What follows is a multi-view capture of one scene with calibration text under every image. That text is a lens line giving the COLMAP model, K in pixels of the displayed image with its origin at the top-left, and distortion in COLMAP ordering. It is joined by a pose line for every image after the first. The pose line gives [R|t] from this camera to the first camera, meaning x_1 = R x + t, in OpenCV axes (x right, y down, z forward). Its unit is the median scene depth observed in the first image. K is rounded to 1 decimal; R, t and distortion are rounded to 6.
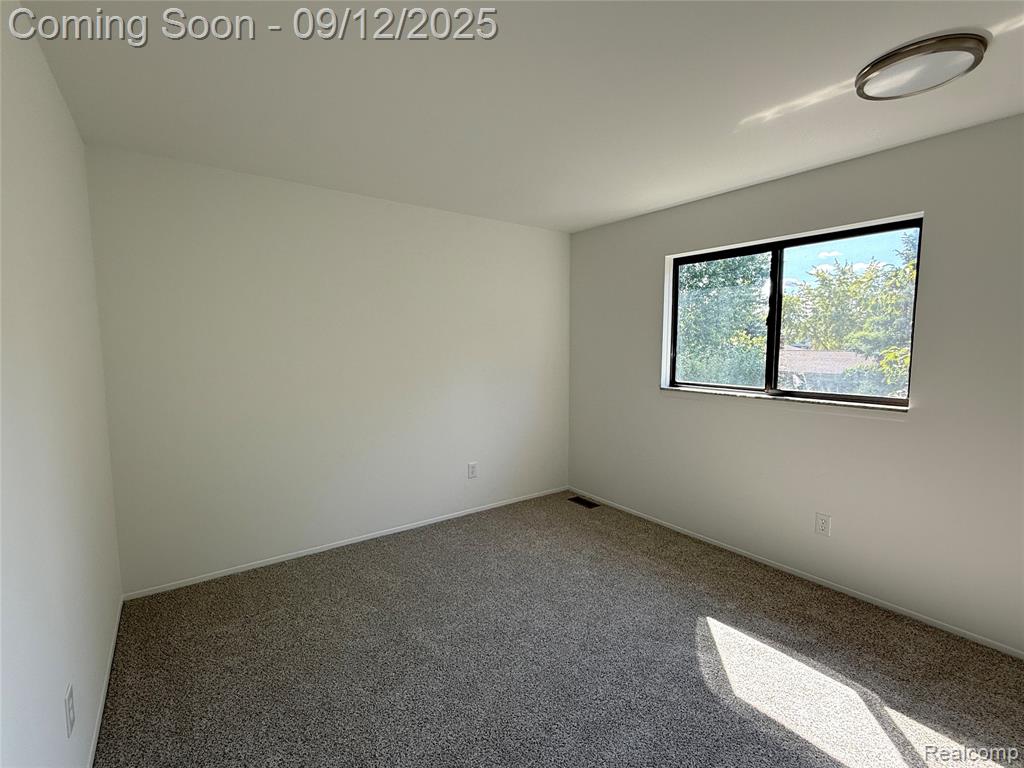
lens RADIAL K [[461.3, 0, 505.2], [0, 461.3, 381.7], [0, 0, 1]] dist [-0.001811, -0.000466]
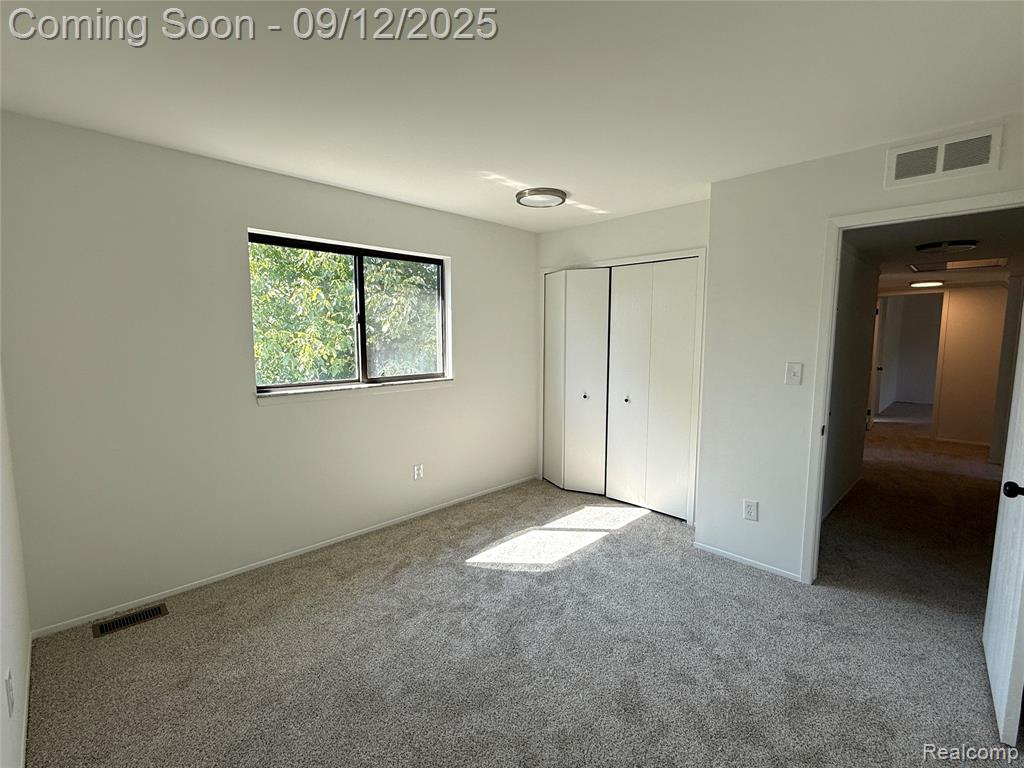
lens RADIAL K [[461.3, 0, 512.5], [0, 461.3, 388.0], [0, 0, 1]] dist [-0.001811, -0.000466]
pose [[-0.174239, -0.116325, 0.977808, -0.802229], [0.072474, 0.988790, 0.130546, -0.112602], [-0.982033, 0.093612, -0.163855, 1.117514]]
